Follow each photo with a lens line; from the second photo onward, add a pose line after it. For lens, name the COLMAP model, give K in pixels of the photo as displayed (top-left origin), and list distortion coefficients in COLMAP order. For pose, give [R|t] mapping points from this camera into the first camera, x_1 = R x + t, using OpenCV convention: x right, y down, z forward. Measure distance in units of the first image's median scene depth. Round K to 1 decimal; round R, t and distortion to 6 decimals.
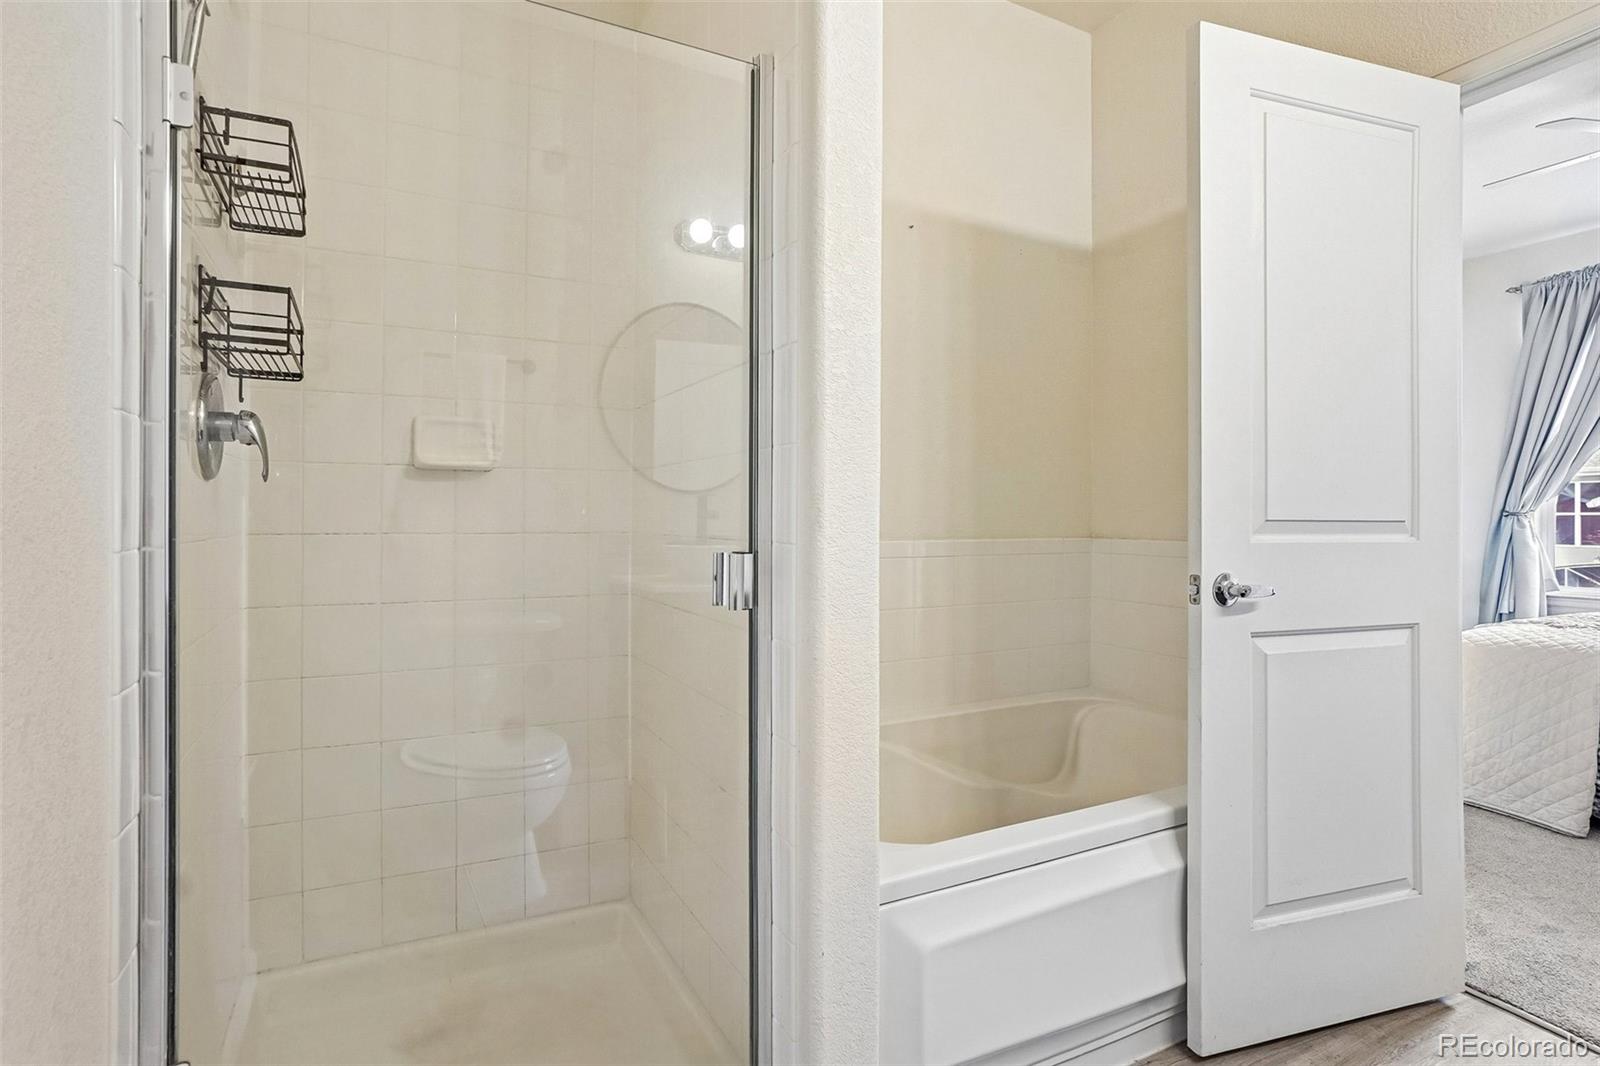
lens RADIAL K [[792.7, 0, 815.7], [0, 792.7, 505.5], [0, 0, 1]] dist [-0.016878, 0.010553]
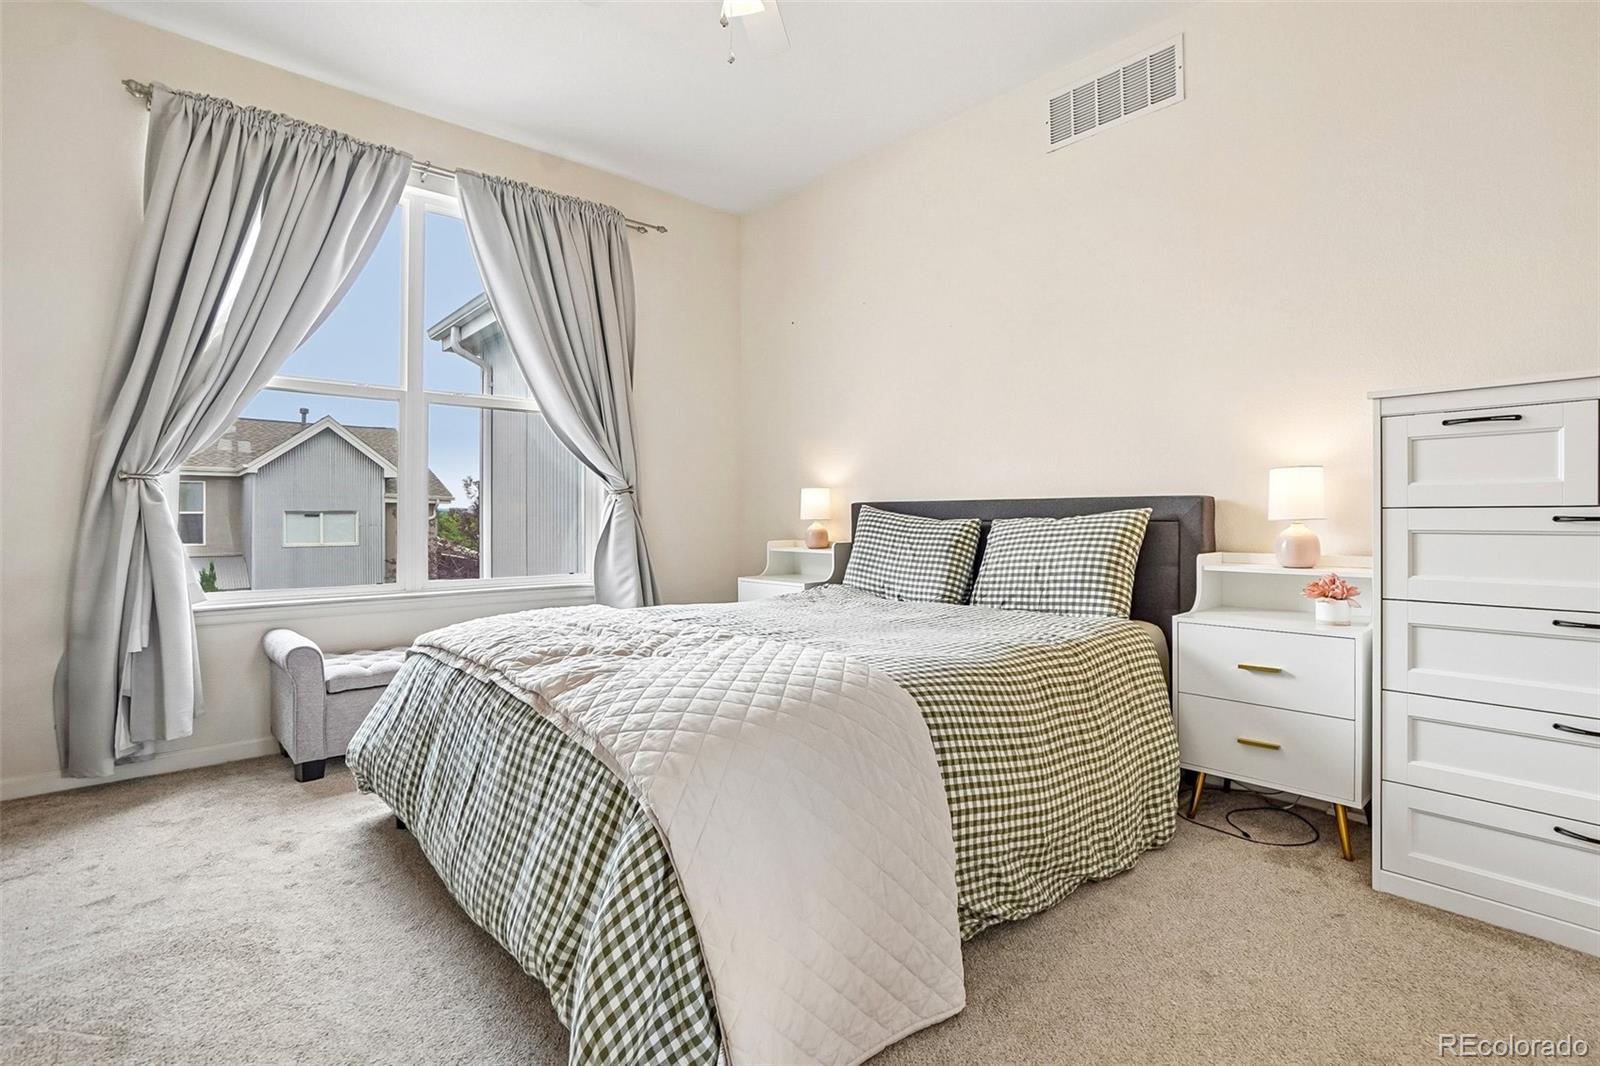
lens RADIAL K [[792.7, 0, 807.0], [0, 792.7, 521.8], [0, 0, 1]] dist [-0.016878, 0.010553]
pose [[-0.199217, -0.005358, 0.979941, 0.423860], [-0.014866, 0.999887, 0.002445, 0.068293], [-0.979843, -0.014081, -0.199274, 1.216083]]
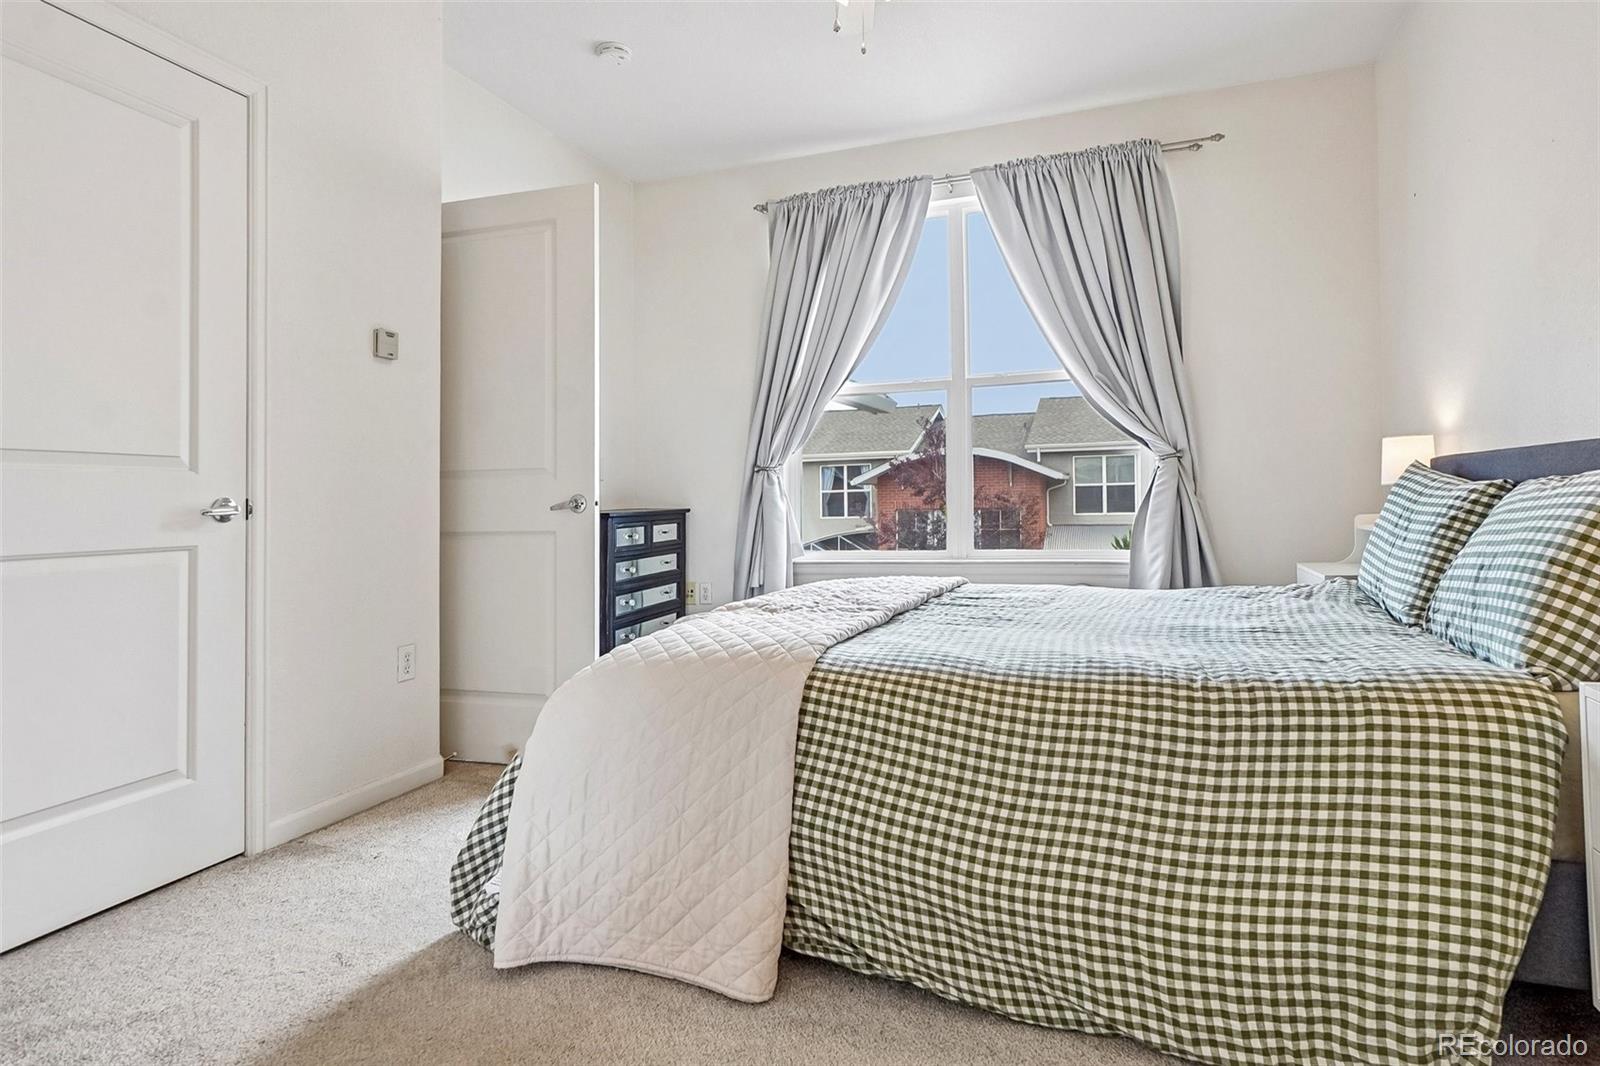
lens RADIAL K [[847.1, 0, 795.5], [0, 847.1, 517.0], [0, 0, 1]] dist [-0.027852, 0.004257]
pose [[0.760688, -0.034216, 0.648215, 0.599826], [0.015930, 0.999293, 0.034054, 0.060175], [-0.648922, -0.015579, 0.760695, 0.530078]]
